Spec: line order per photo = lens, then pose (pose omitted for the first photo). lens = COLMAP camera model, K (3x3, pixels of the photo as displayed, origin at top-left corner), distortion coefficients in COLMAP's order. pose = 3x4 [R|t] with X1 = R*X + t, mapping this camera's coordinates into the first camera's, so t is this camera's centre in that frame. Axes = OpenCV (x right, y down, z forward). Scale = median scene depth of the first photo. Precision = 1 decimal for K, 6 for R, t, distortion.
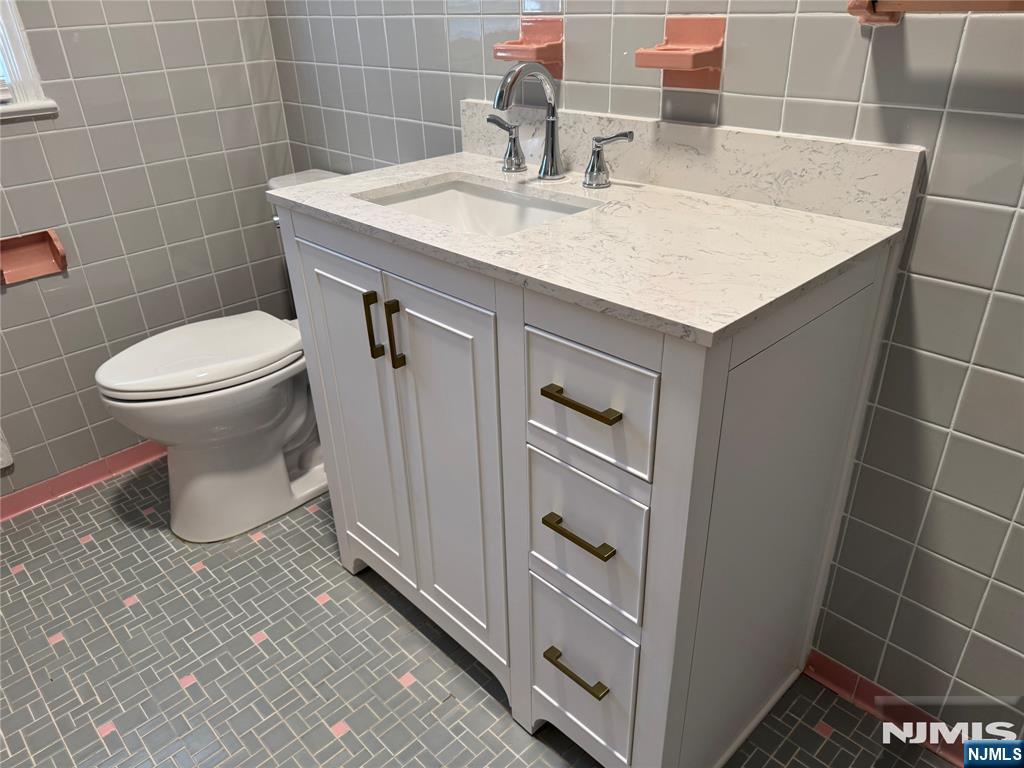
lens RADIAL K [[726.4, 0, 508.9], [0, 726.4, 384.1], [0, 0, 1]] dist [0.059685, -0.057384]
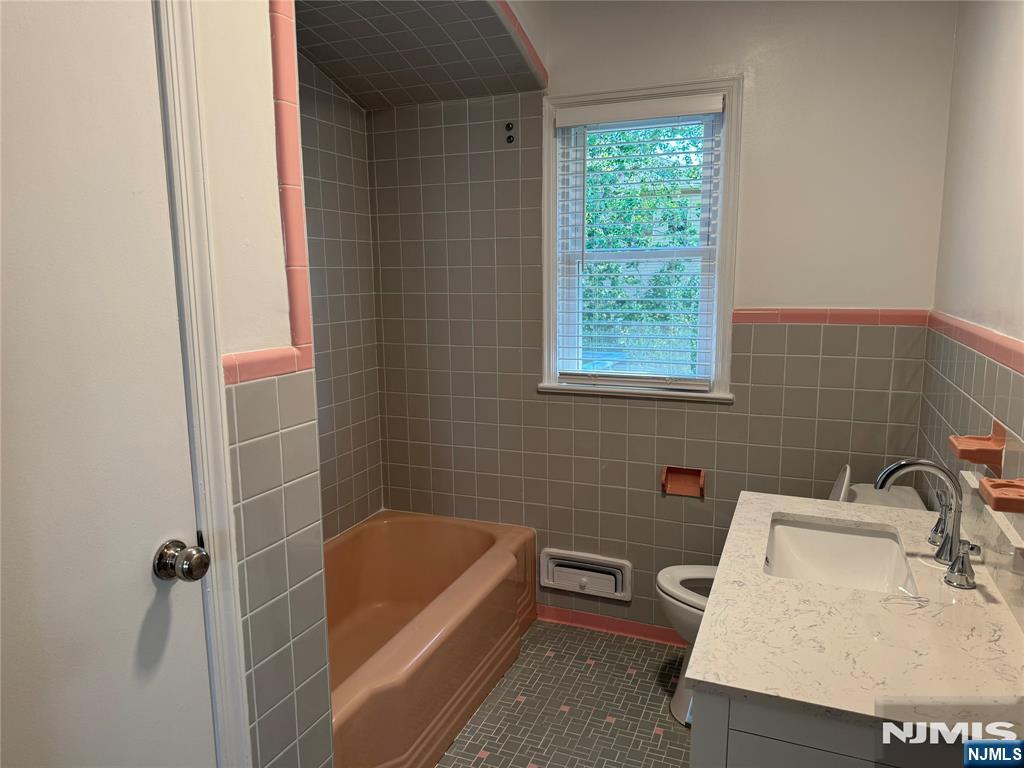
lens RADIAL K [[726.4, 0, 512.2], [0, 726.4, 385.7], [0, 0, 1]] dist [0.059685, -0.057384]
pose [[0.416669, 0.181187, -0.890819, 0.542409], [-0.442789, 0.896282, -0.024811, -0.161933], [0.793930, 0.404783, 0.453681, -0.061166]]
